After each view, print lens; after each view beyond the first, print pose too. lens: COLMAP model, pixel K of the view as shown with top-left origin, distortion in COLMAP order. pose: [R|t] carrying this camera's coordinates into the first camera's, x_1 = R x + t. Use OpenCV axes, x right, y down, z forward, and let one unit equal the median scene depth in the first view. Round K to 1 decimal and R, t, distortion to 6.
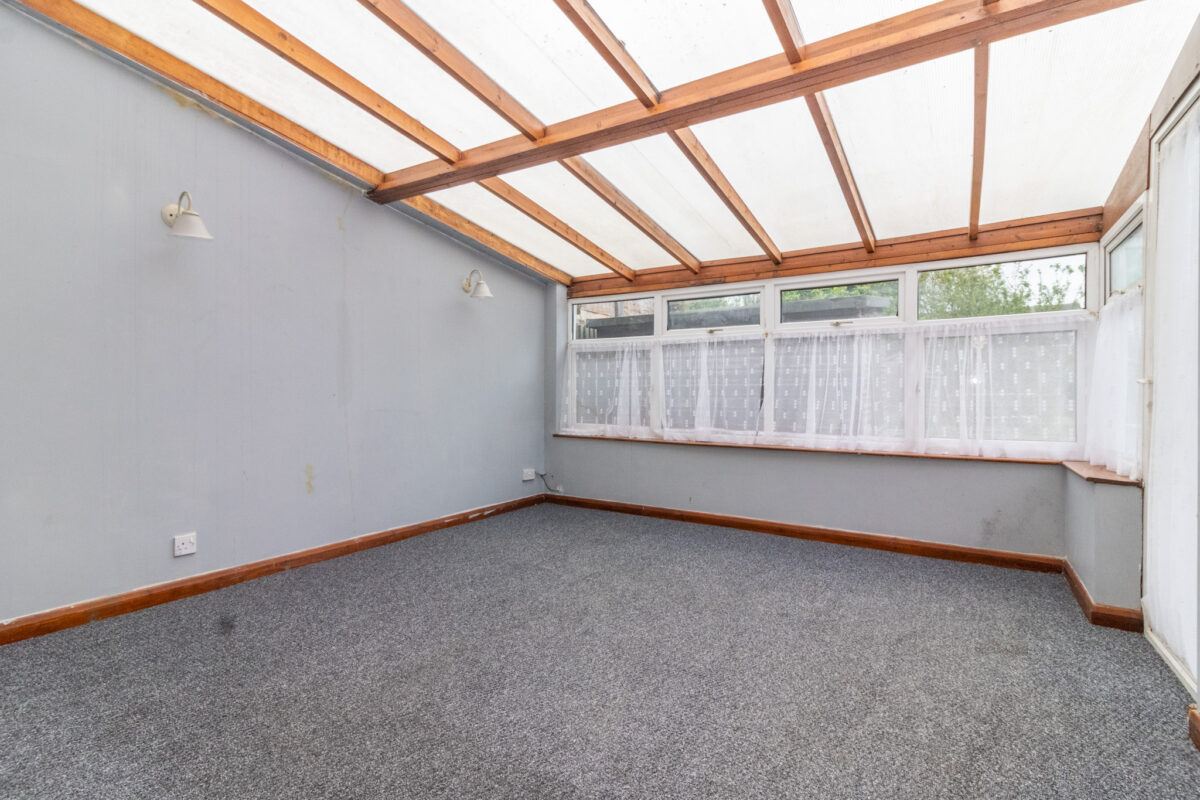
lens RADIAL K [[564.9, 0, 600.6], [0, 564.9, 411.5], [0, 0, 1]] dist [0.002599, -0.000024]
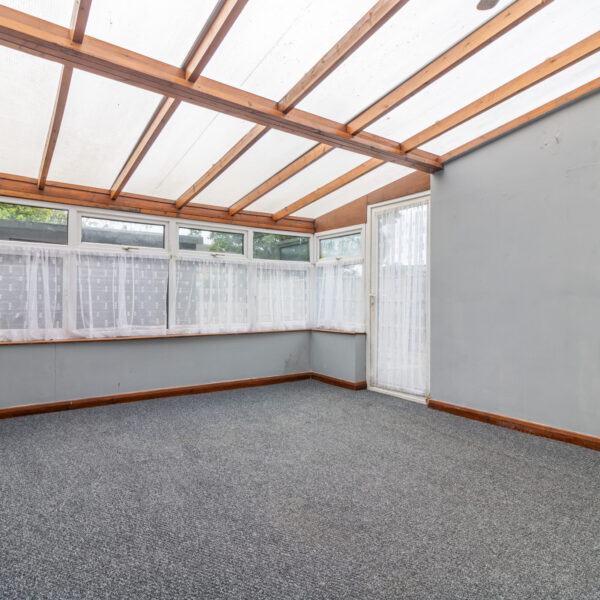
lens RADIAL K [[411.0, 0, 300.0], [0, 411.0, 300.0], [0, 0, 1]] dist [-0.005473, -0.003034]
pose [[0.369728, -0.000939, 0.929140, -0.541555], [0.025127, 0.999644, -0.008989, -0.009781], [-0.928800, 0.026670, 0.369620, 0.323241]]
